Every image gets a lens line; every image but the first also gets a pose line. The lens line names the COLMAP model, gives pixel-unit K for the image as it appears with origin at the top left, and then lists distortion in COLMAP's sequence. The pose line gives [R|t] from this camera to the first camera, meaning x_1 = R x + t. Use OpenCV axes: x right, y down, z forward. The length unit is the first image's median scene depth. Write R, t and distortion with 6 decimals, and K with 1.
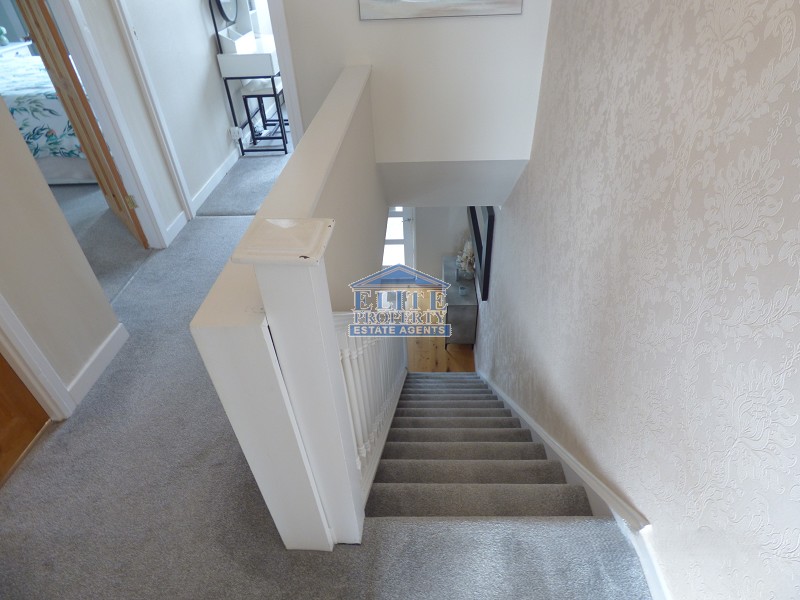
lens RADIAL K [[479.4, 0, 399.7], [0, 479.4, 301.9], [0, 0, 1]] dist [-0.004824, 0.000118]
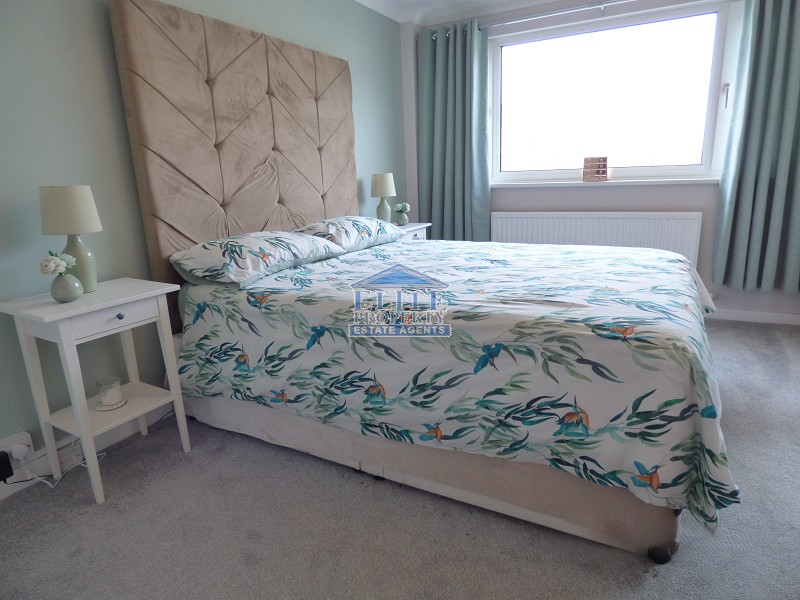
lens RADIAL K [[479.4, 0, 400.8], [0, 479.4, 297.6], [0, 0, 1]] dist [-0.004824, 0.000118]
pose [[0.890639, 0.108670, -0.441535, -0.700596], [-0.266632, 0.911376, -0.313530, -0.285953], [0.368334, 0.396969, 0.840682, 0.595543]]
